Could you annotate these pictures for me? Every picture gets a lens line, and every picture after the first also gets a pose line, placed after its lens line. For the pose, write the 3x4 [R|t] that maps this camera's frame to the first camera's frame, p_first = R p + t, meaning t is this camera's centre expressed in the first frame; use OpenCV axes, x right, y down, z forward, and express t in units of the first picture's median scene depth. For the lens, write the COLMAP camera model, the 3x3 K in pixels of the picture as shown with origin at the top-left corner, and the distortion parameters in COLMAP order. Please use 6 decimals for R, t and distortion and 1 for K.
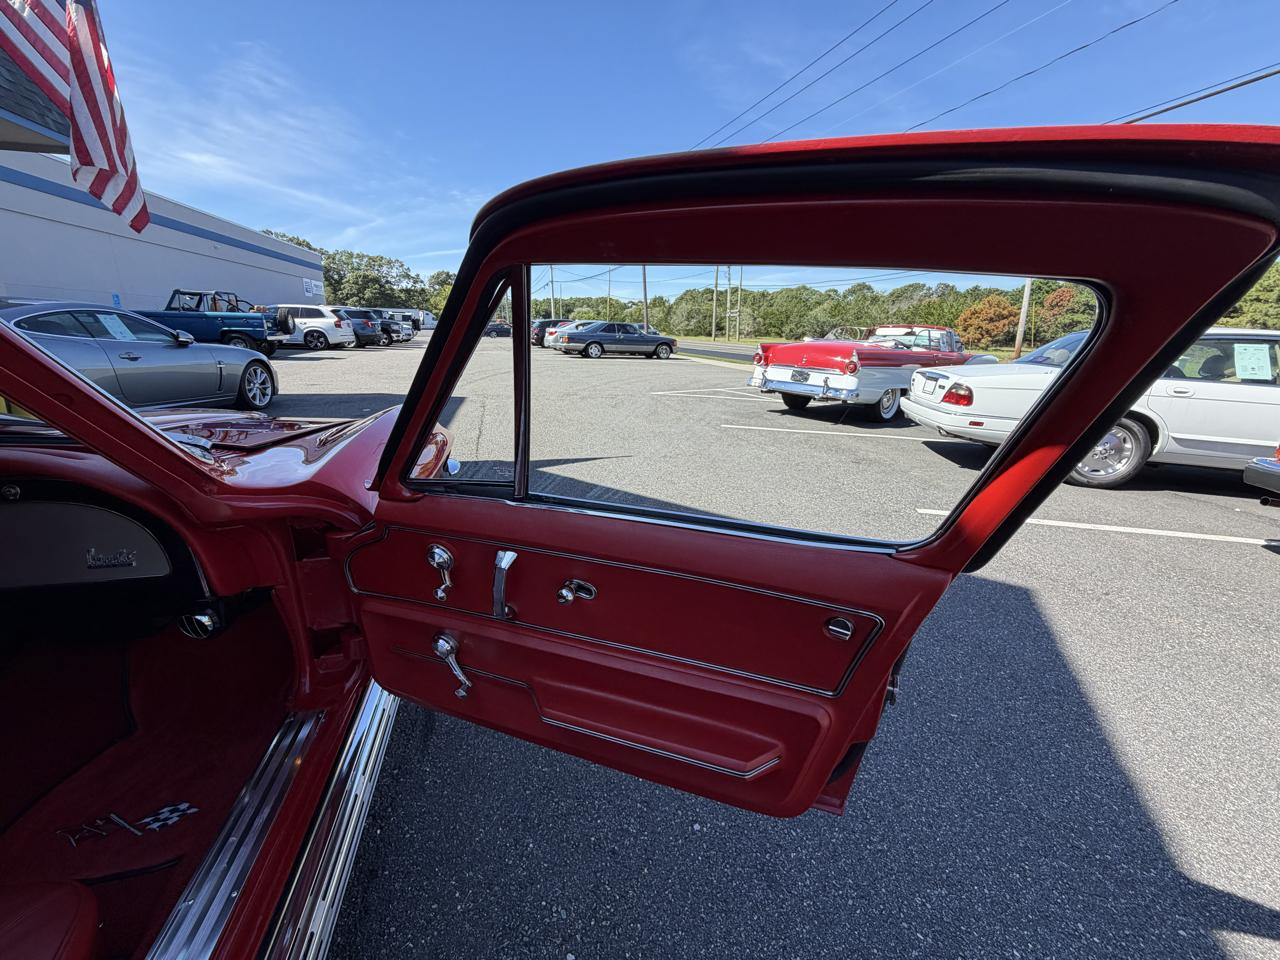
lens RADIAL K [[511.0, 0, 633.4], [0, 511.0, 481.7], [0, 0, 1]] dist [-0.000365, 0.000299]
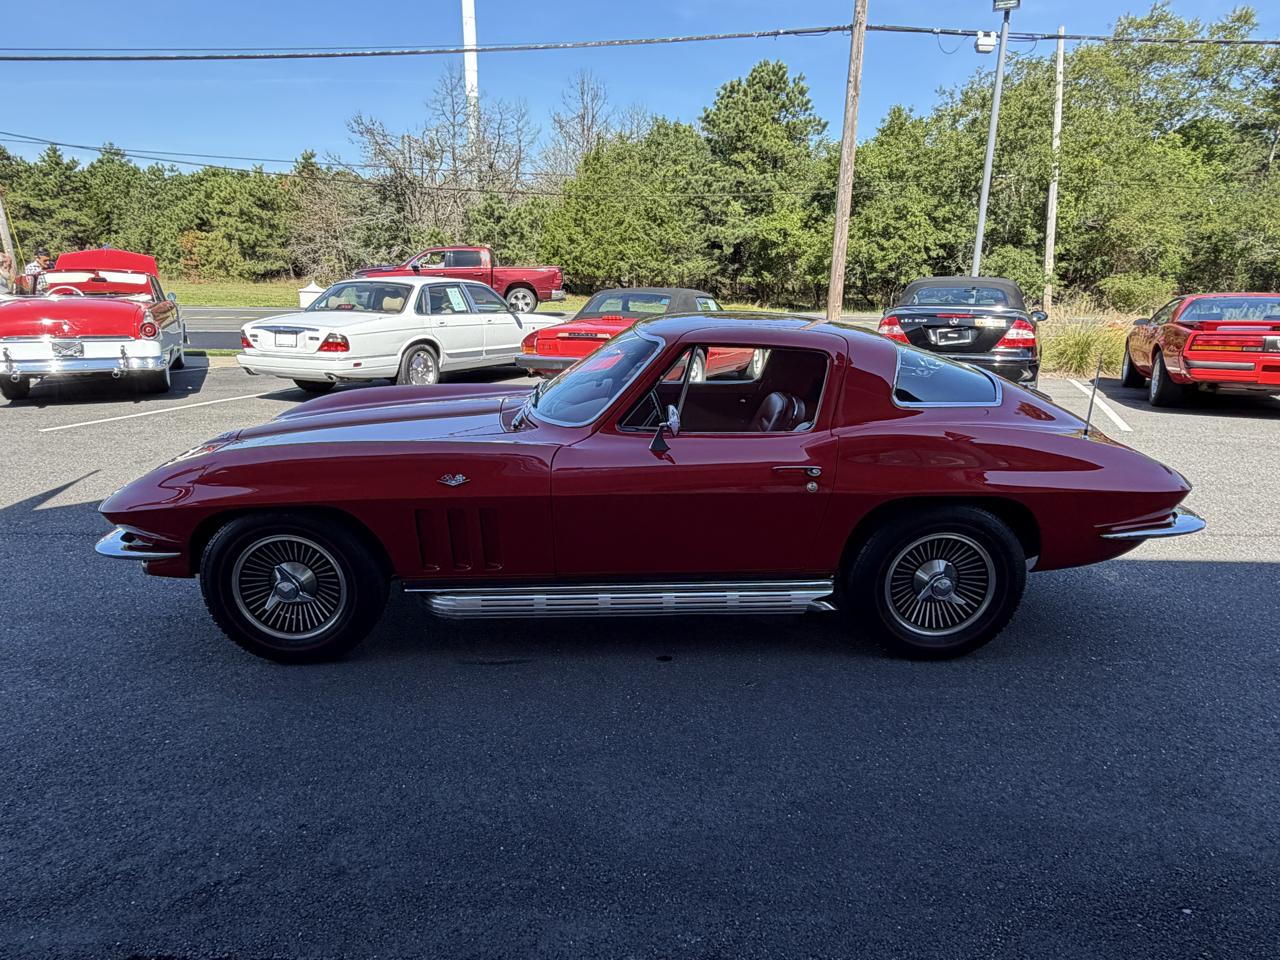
lens RADIAL K [[843.7, 0, 632.2], [0, 843.7, 497.2], [0, 0, 1]] dist [0.001472, 0.000243]
pose [[0.221576, -0.289210, 0.931269, -0.196700], [0.278179, 0.934071, 0.223894, -0.015417], [-0.934623, 0.209450, 0.287420, -0.018153]]
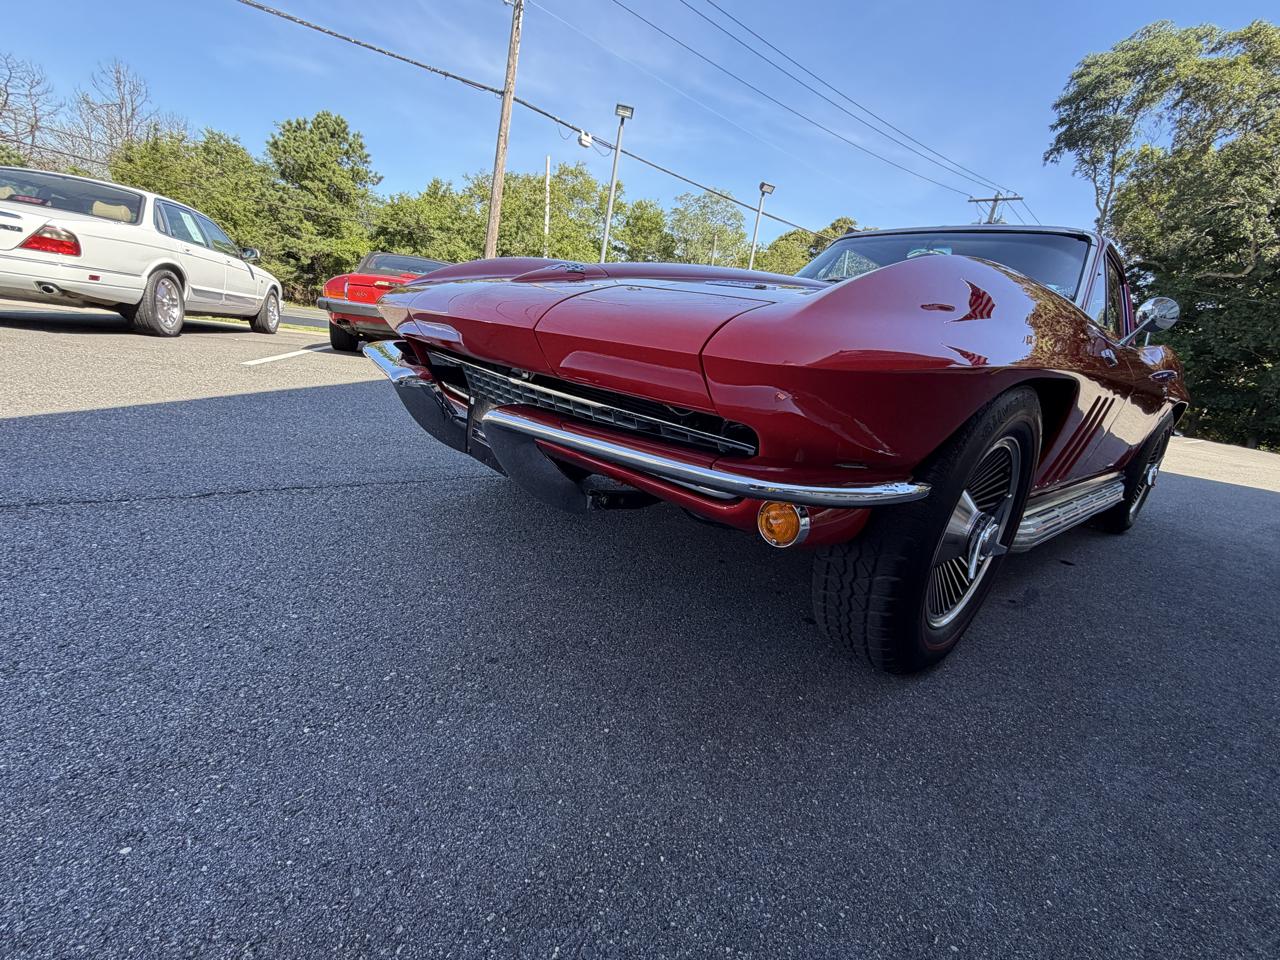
lens RADIAL K [[568.2, 0, 634.6], [0, 568.2, 482.4], [0, 0, 1]] dist [-0.001090, 0.000504]
pose [[-0.445010, -0.311068, 0.839763, -0.121664], [0.102143, 0.913982, 0.392689, -0.014090], [-0.889681, 0.260527, -0.374958, 0.110823]]
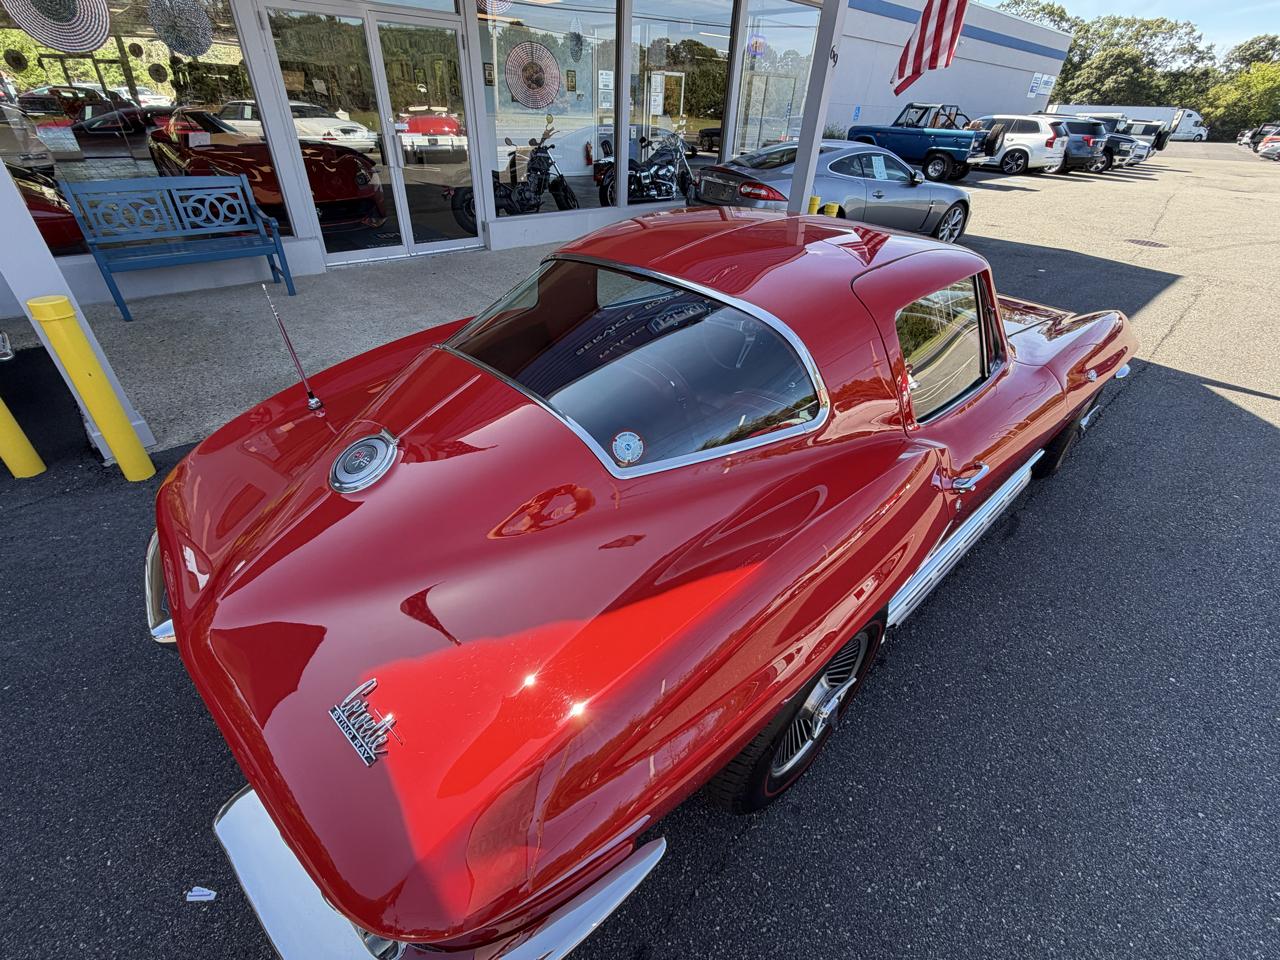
lens RADIAL K [[568.2, 0, 634.6], [0, 568.2, 482.4], [0, 0, 1]] dist [-0.001090, 0.000504]
pose [[0.495990, 0.475245, -0.726730, 0.012087], [-0.270969, 0.879847, 0.390441, -0.001350], [0.824966, 0.003267, 0.565173, -0.054805]]
